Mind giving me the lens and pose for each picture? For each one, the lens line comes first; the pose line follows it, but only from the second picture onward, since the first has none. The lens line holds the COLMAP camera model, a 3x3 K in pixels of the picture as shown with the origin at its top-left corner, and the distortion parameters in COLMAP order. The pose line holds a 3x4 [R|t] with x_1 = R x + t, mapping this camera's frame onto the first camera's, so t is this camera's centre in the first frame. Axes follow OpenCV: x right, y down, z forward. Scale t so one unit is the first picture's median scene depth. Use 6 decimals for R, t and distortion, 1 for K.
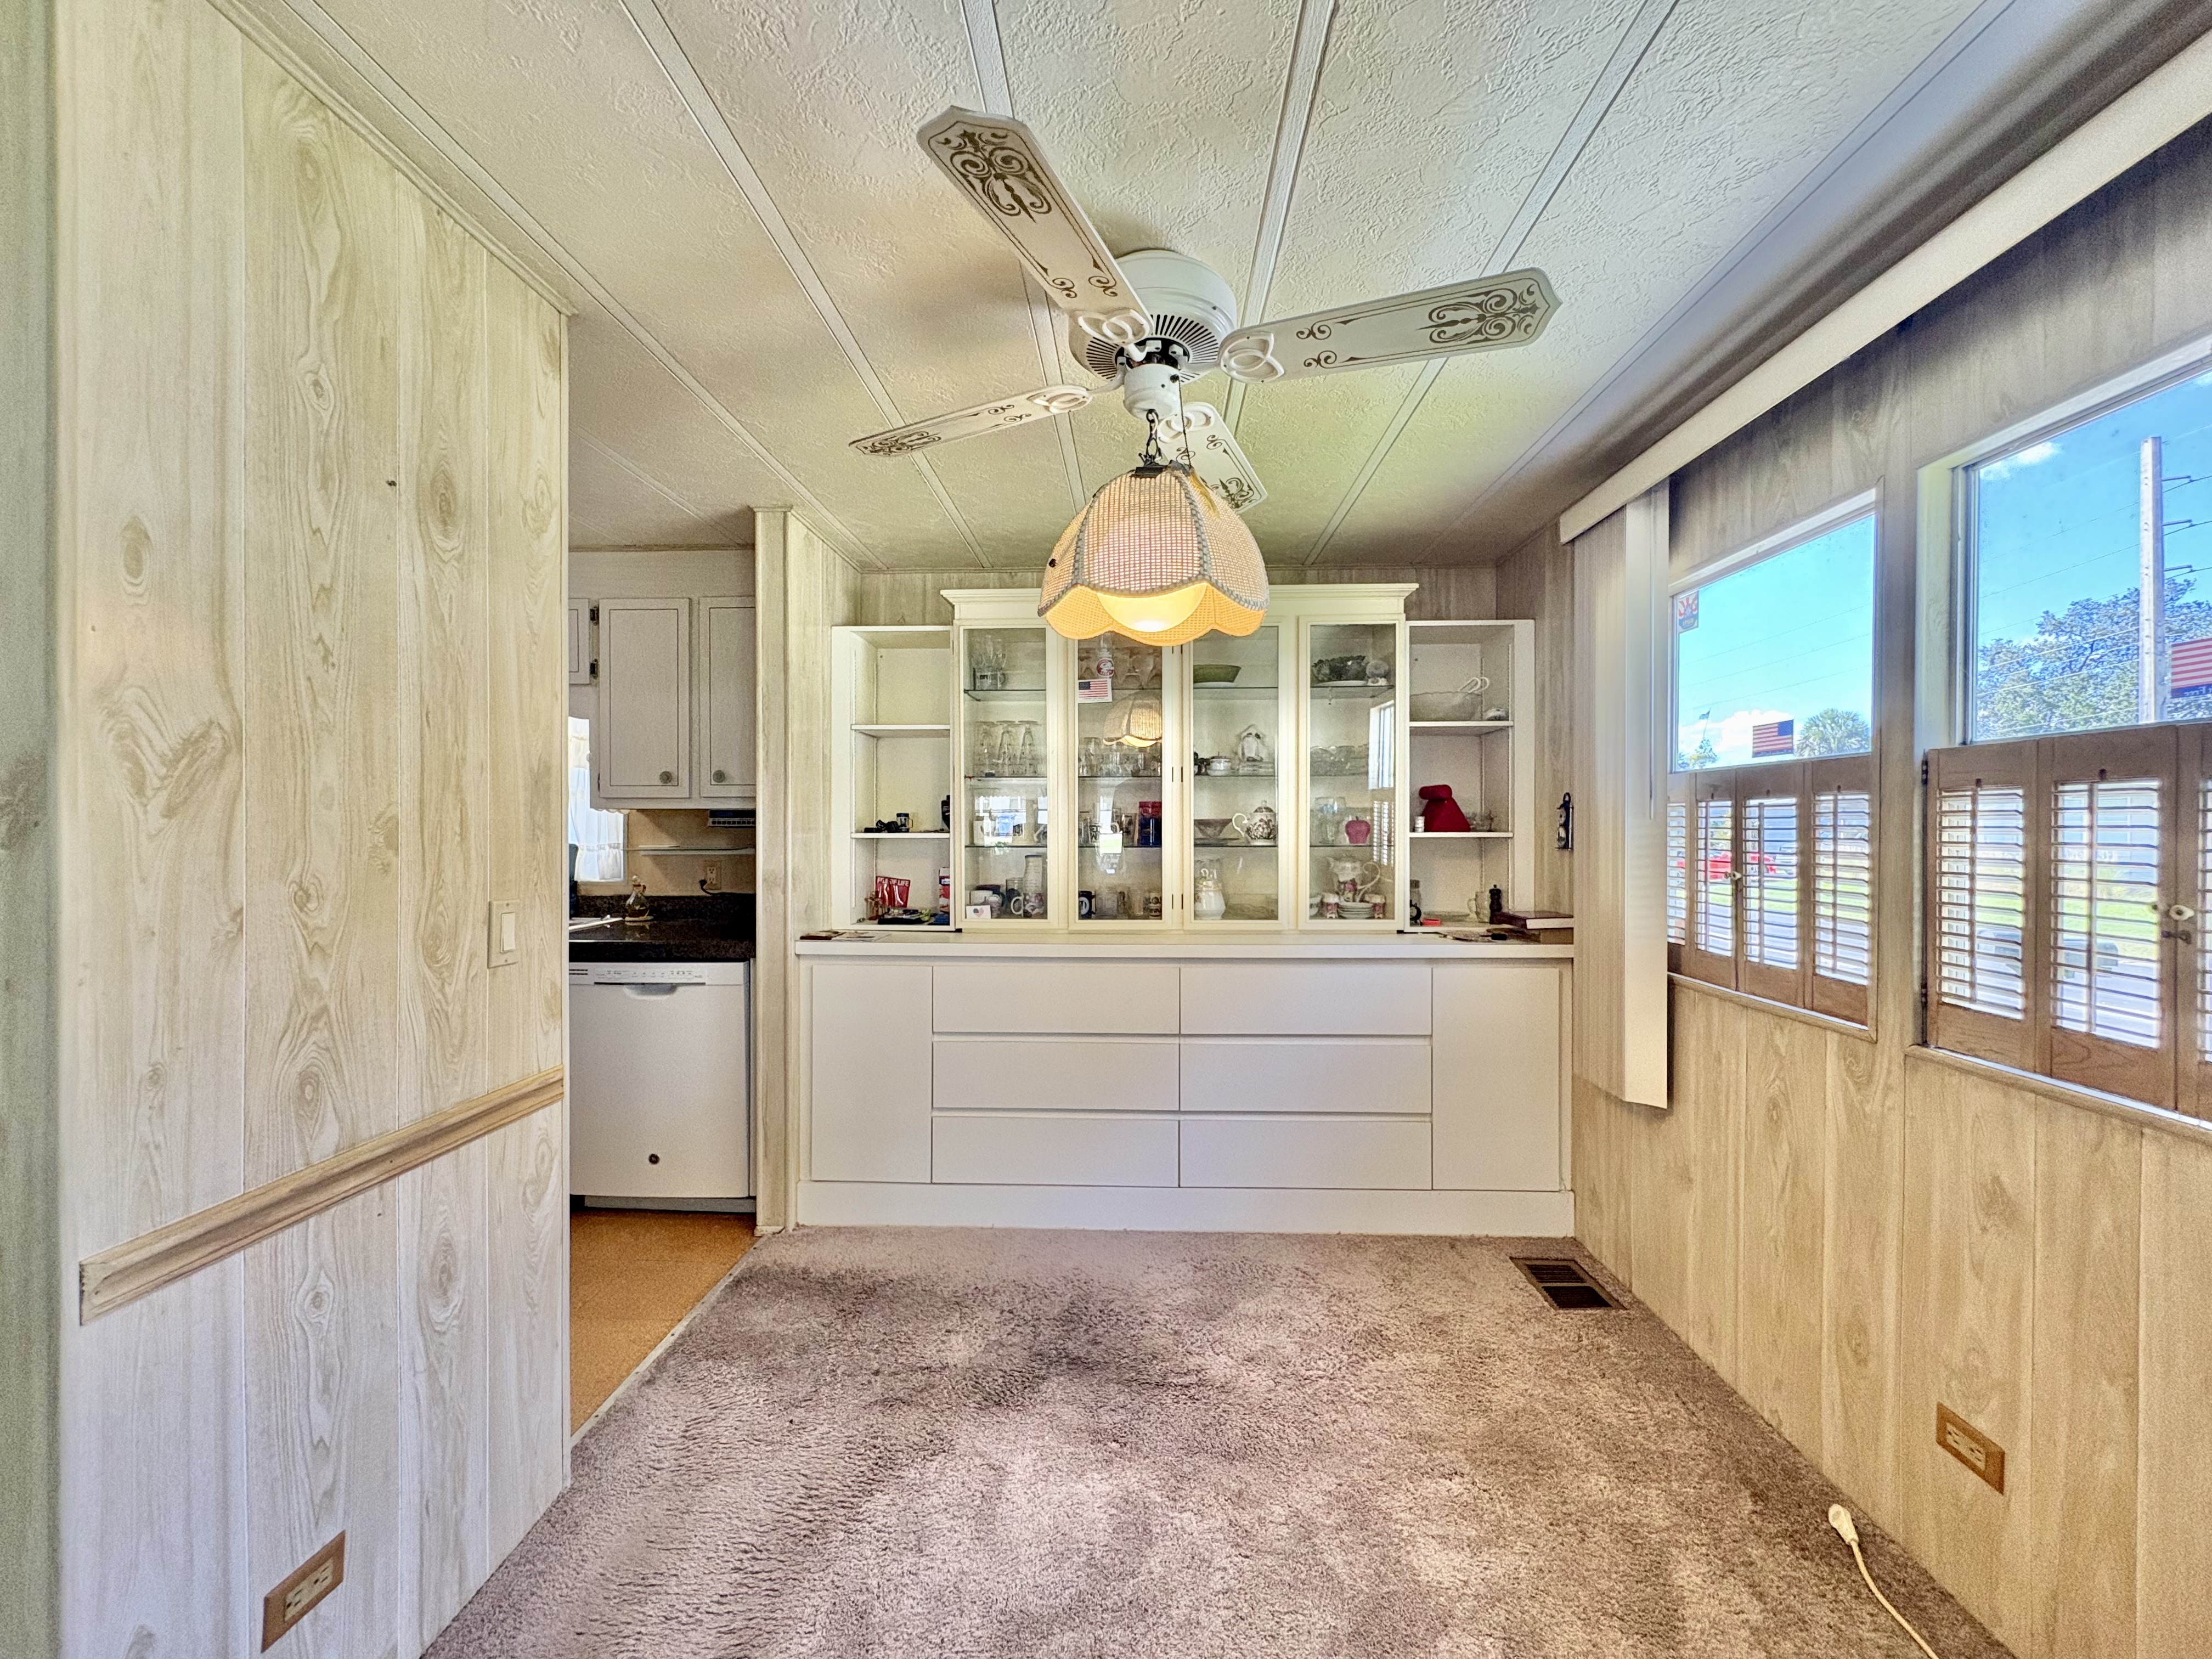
lens RADIAL K [[883.1, 0, 1107.3], [0, 883.1, 832.4], [0, 0, 1]] dist [-0.002004, -0.000227]
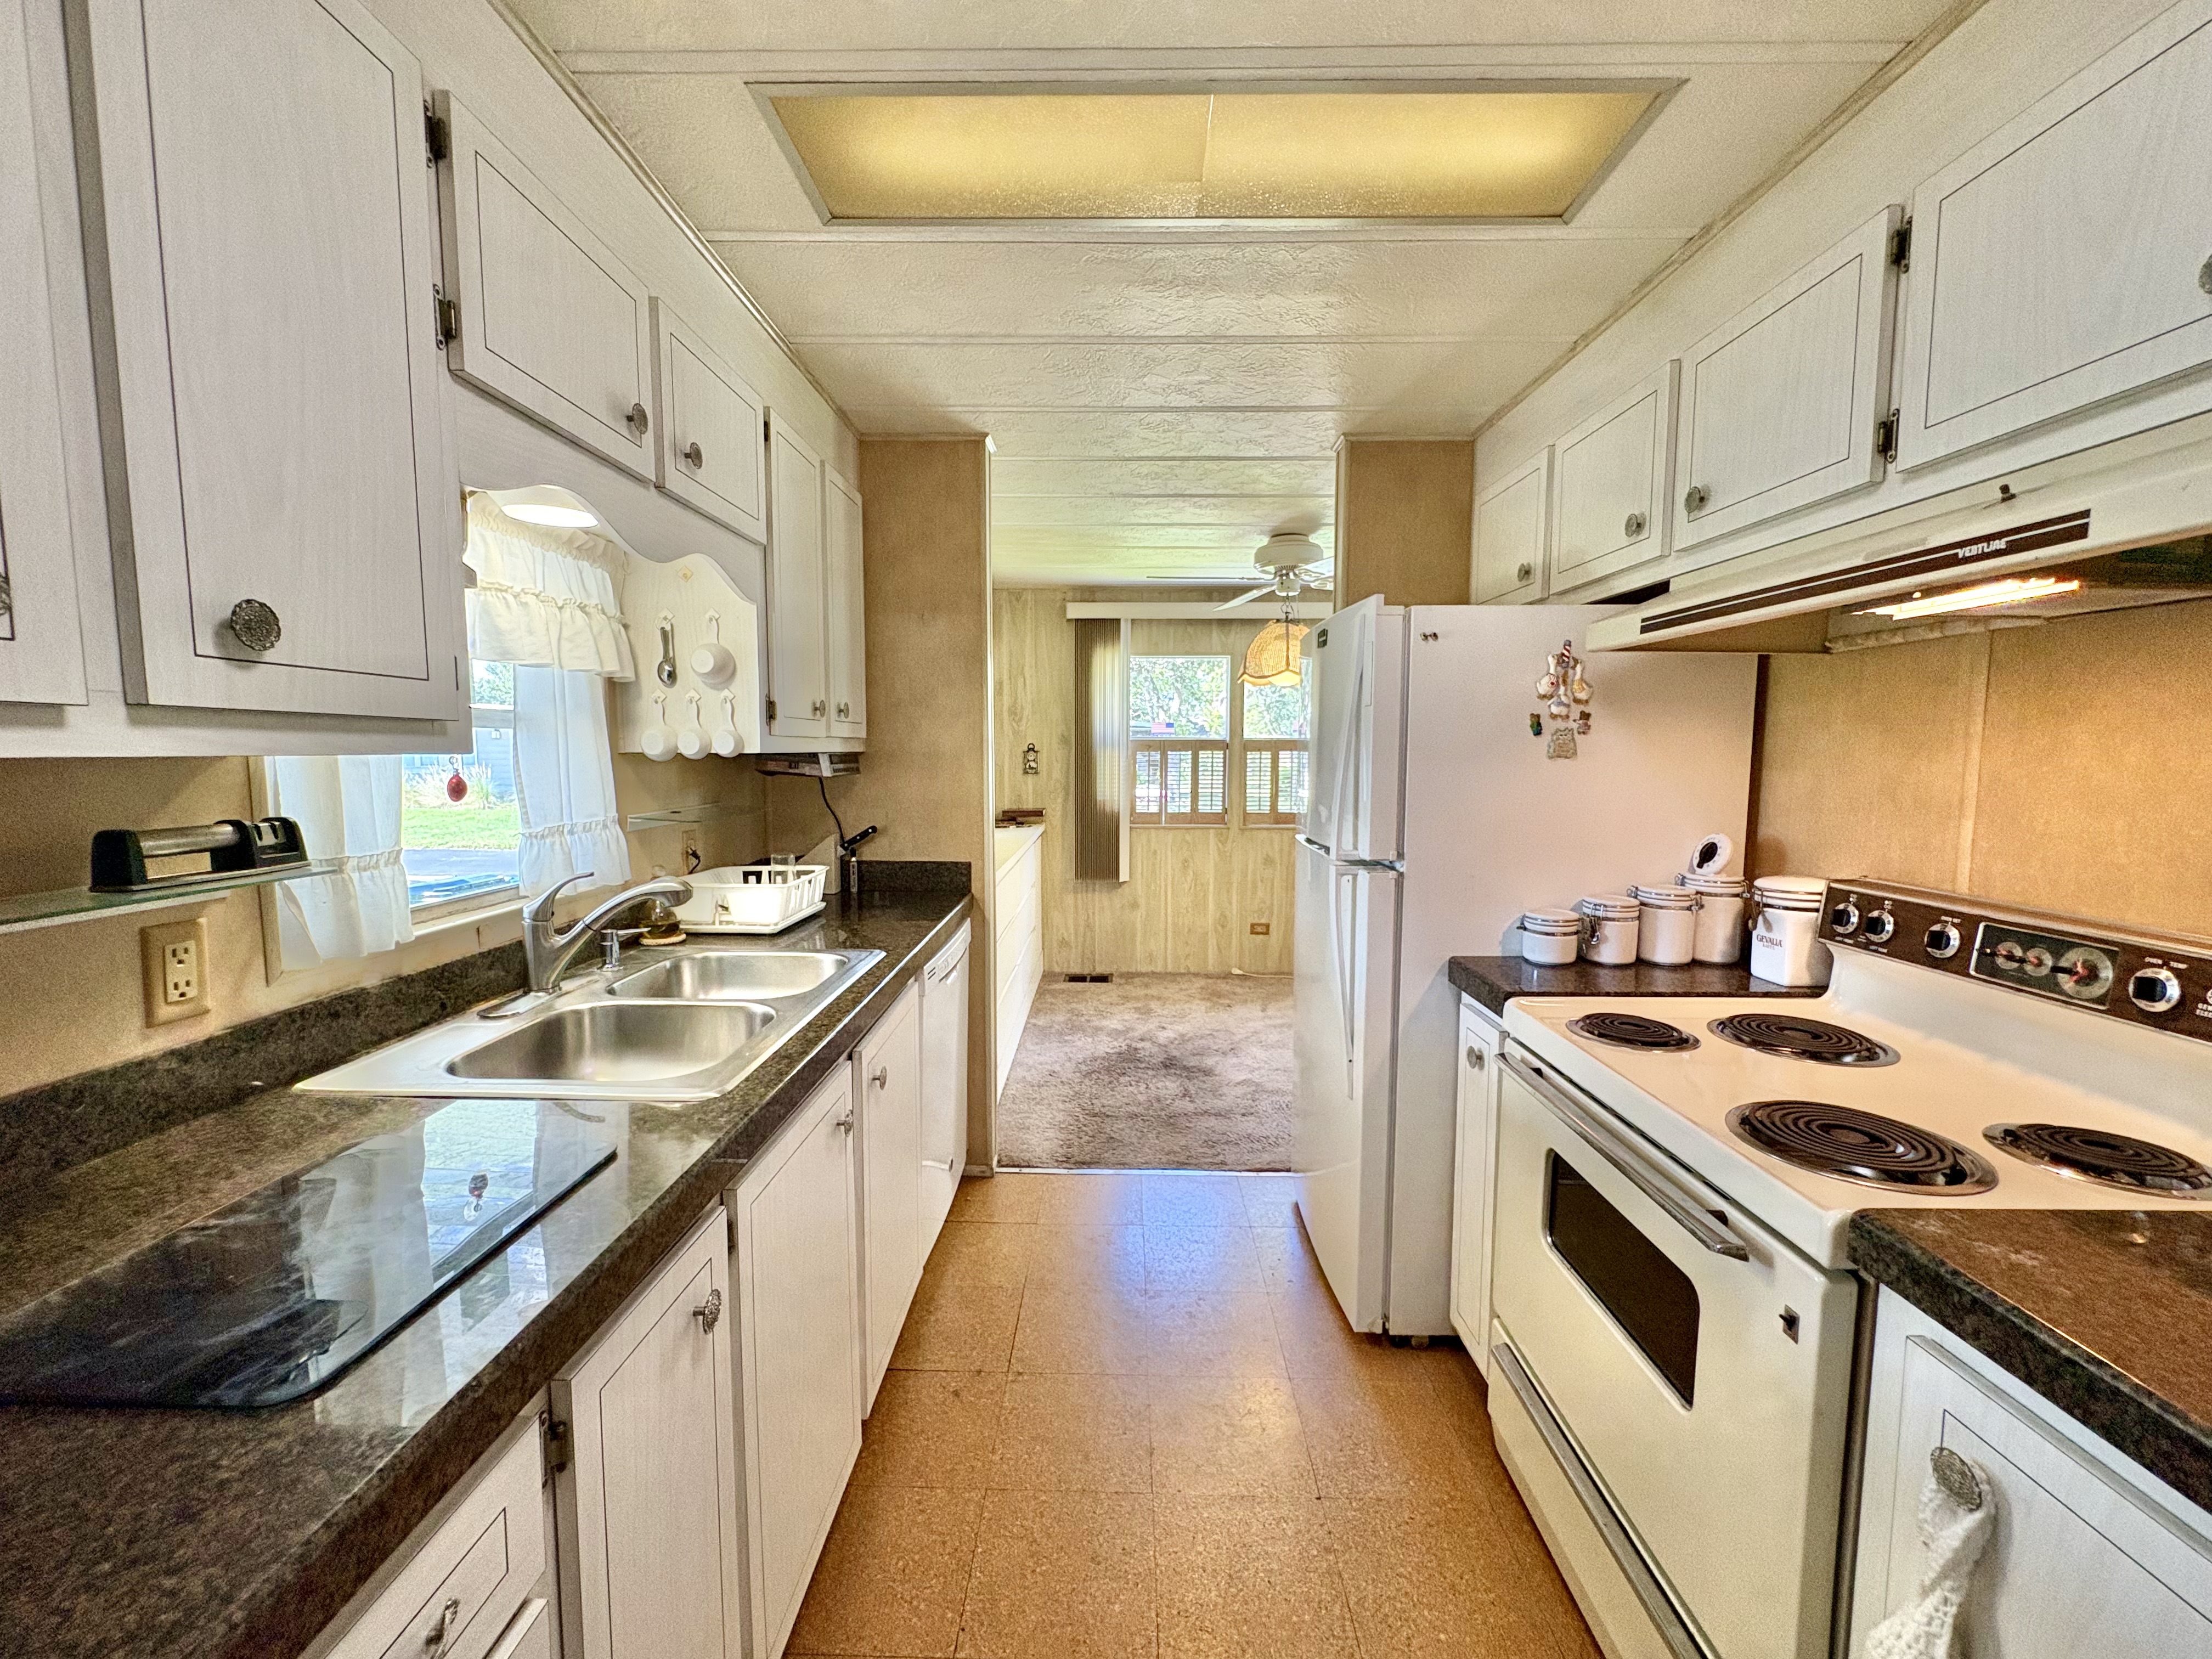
lens RADIAL K [[883.1, 0, 1107.3], [0, 883.1, 832.4], [0, 0, 1]] dist [-0.002004, -0.000227]
pose [[-0.026597, -0.096651, 0.994963, -2.084473], [0.004394, 0.995294, 0.096801, -0.057410], [-0.999637, 0.006946, -0.026047, 1.349991]]
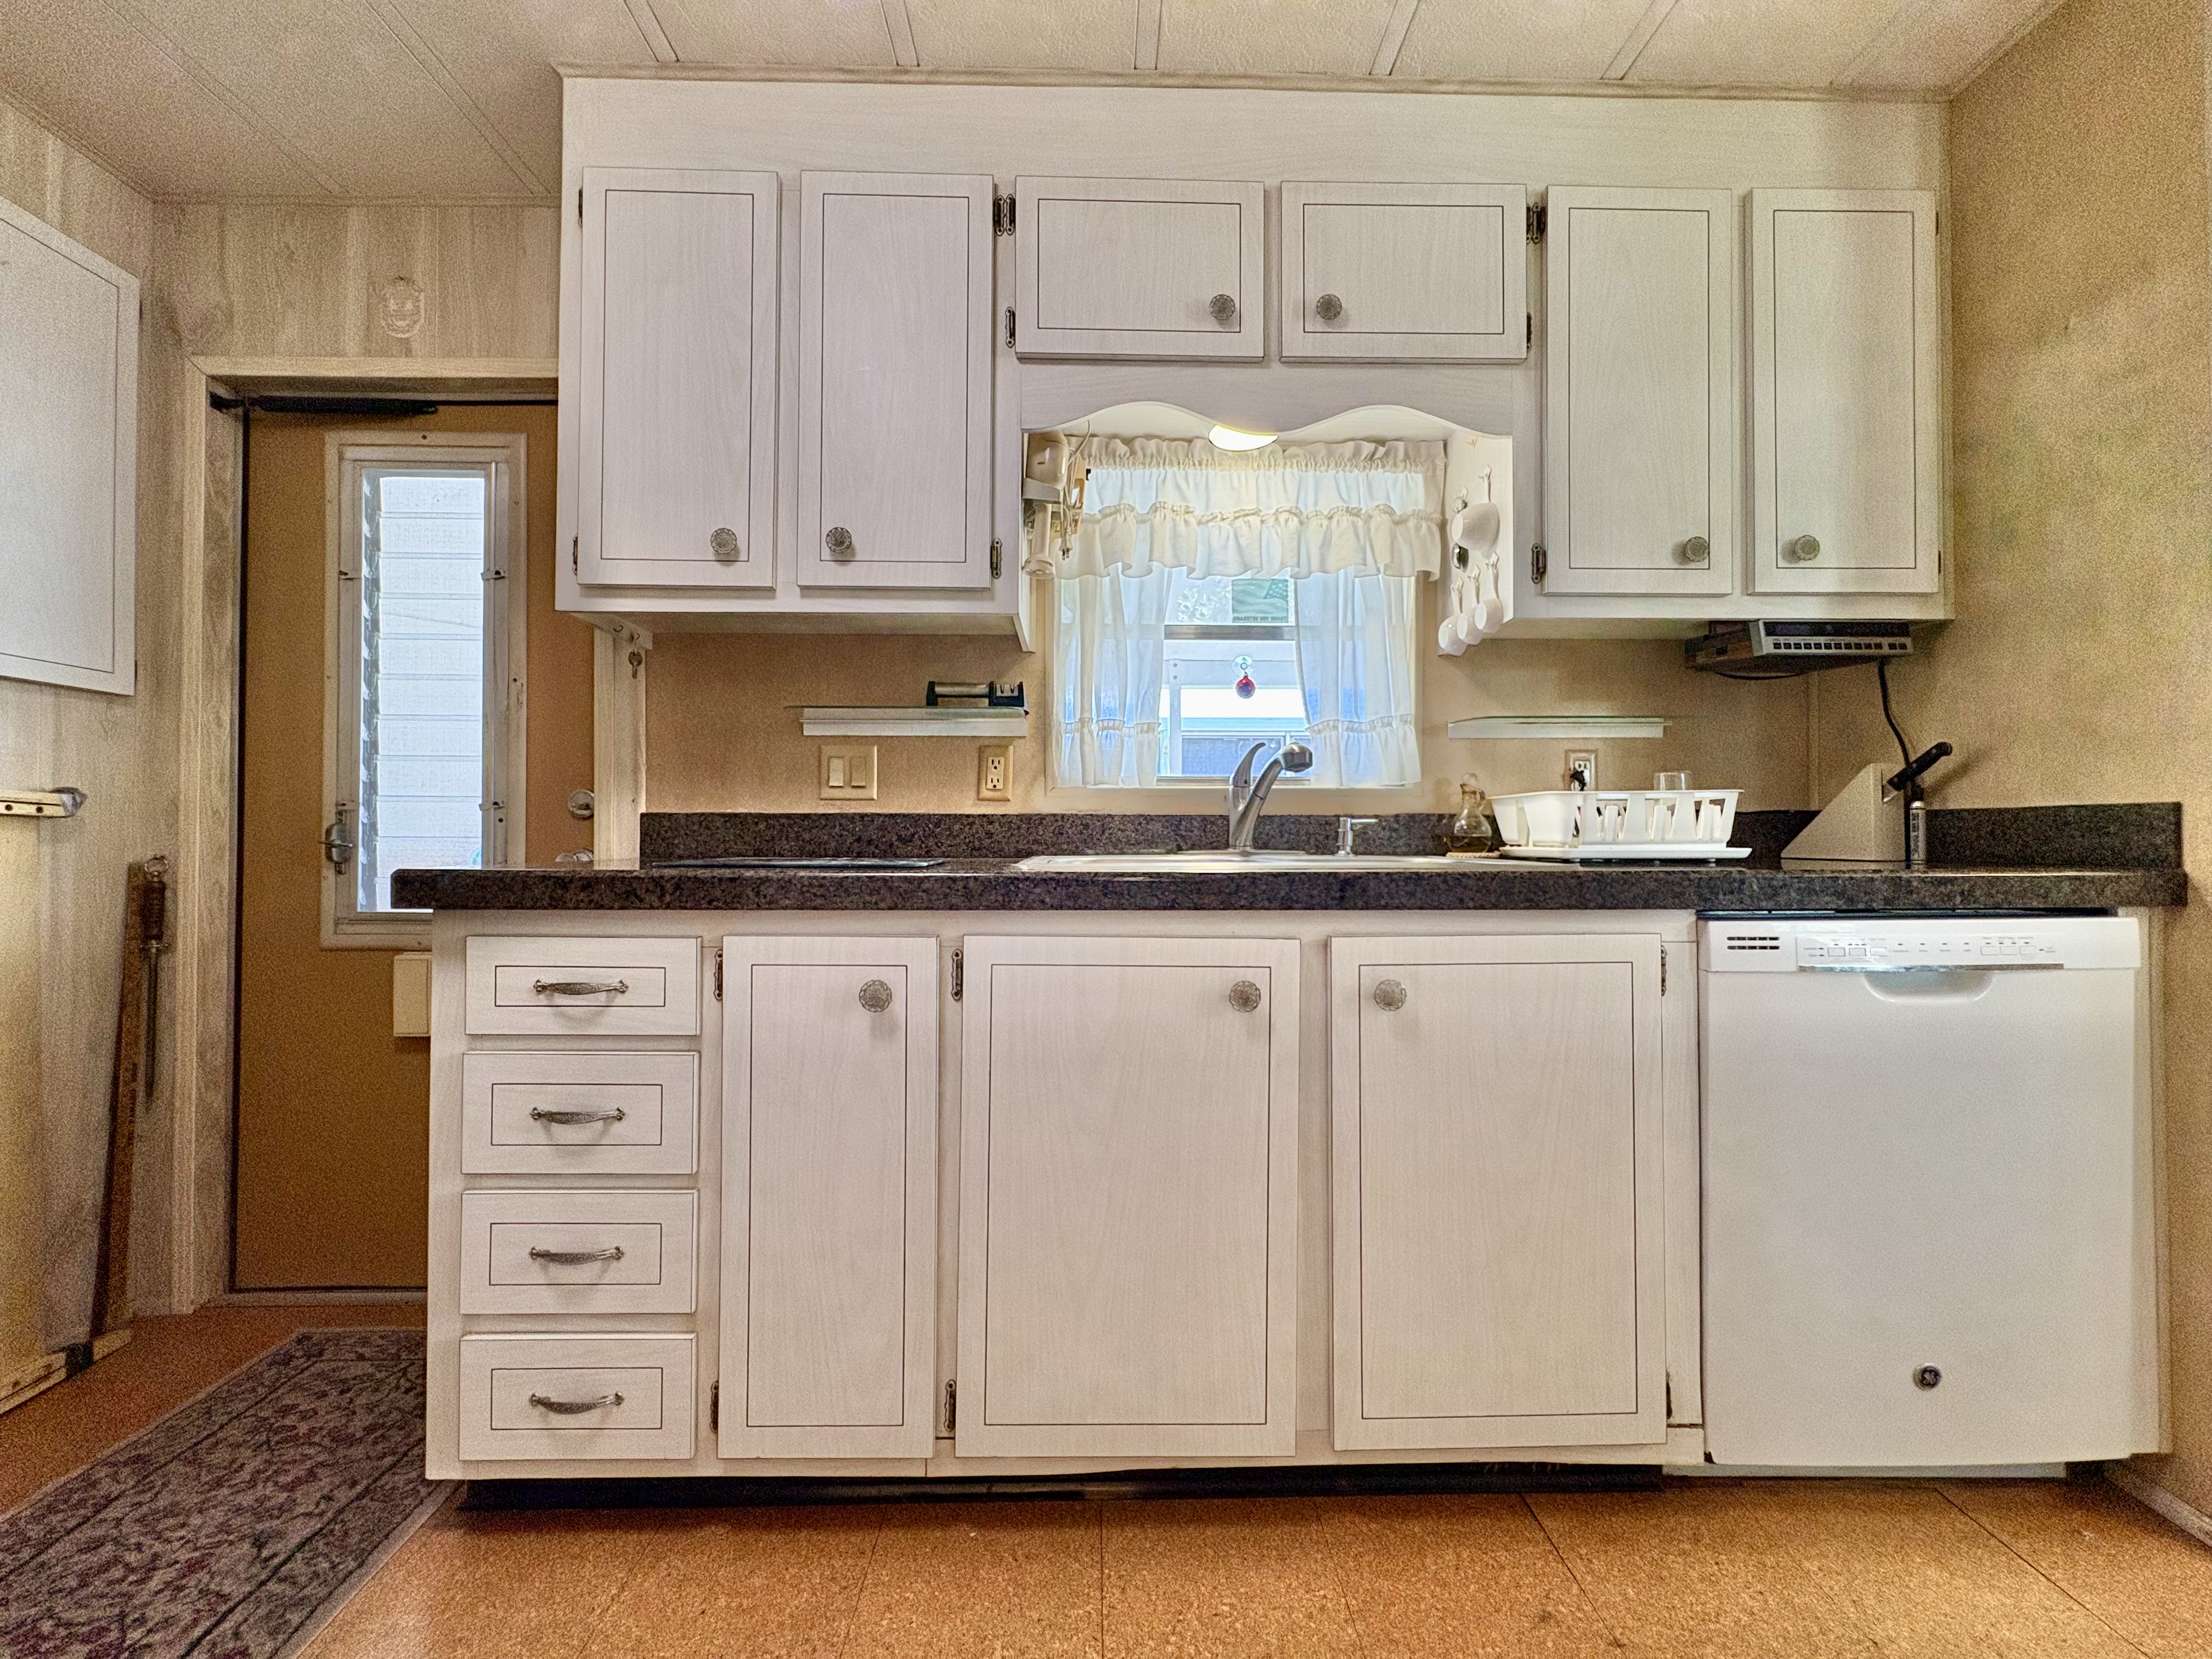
lens RADIAL K [[883.1, 0, 1107.3], [0, 883.1, 832.4], [0, 0, 1]] dist [-0.002004, -0.000227]
pose [[0.998057, -0.004364, 0.062162, -1.450525], [0.005560, 0.999802, -0.019083, 0.171456], [-0.062066, 0.019391, 0.997884, 0.916105]]
